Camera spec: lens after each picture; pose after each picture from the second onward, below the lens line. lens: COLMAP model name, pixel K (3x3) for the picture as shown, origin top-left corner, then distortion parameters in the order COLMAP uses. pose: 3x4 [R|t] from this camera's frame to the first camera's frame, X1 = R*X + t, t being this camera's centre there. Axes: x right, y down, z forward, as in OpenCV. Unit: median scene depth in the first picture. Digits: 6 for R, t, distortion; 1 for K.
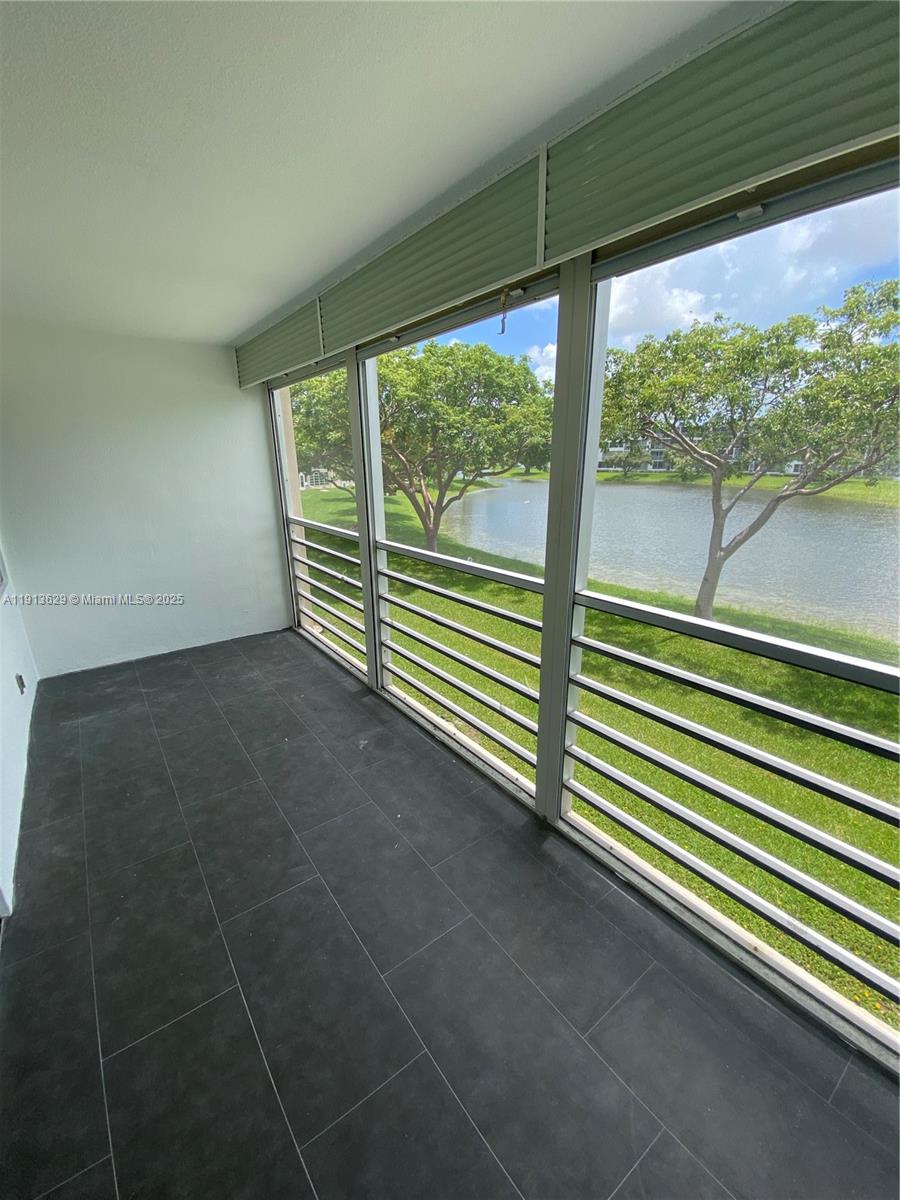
lens RADIAL K [[508.1, 0, 450.0], [0, 508.1, 600.0], [0, 0, 1]] dist [0.010389, -0.020554]
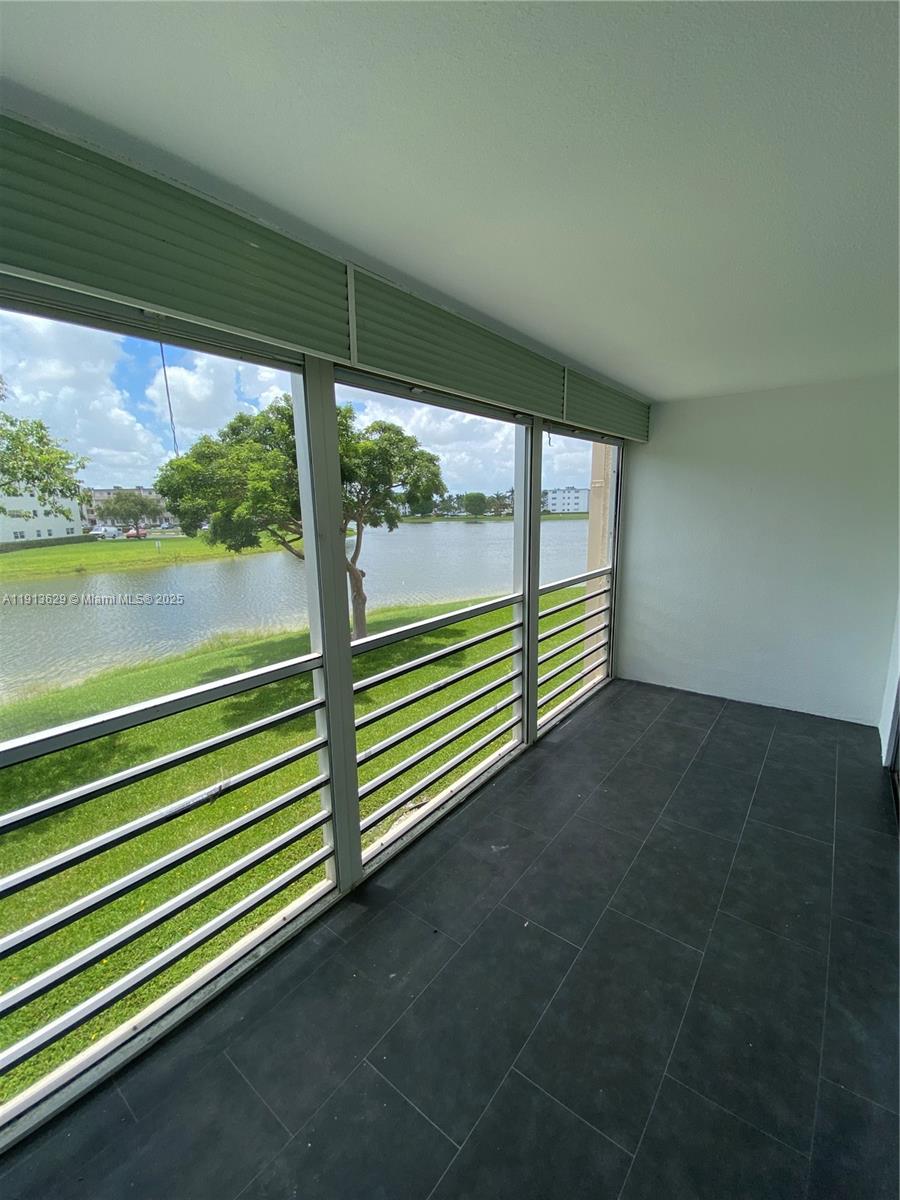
lens RADIAL K [[484.4, 0, 451.1], [0, 484.4, 599.0], [0, 0, 1]] dist [0.010061, -0.017354]
pose [[-0.269136, -0.169621, 0.948048, -0.842626], [0.295166, 0.922473, 0.248839, -0.330092], [-0.916757, 0.346803, -0.198204, 1.063257]]
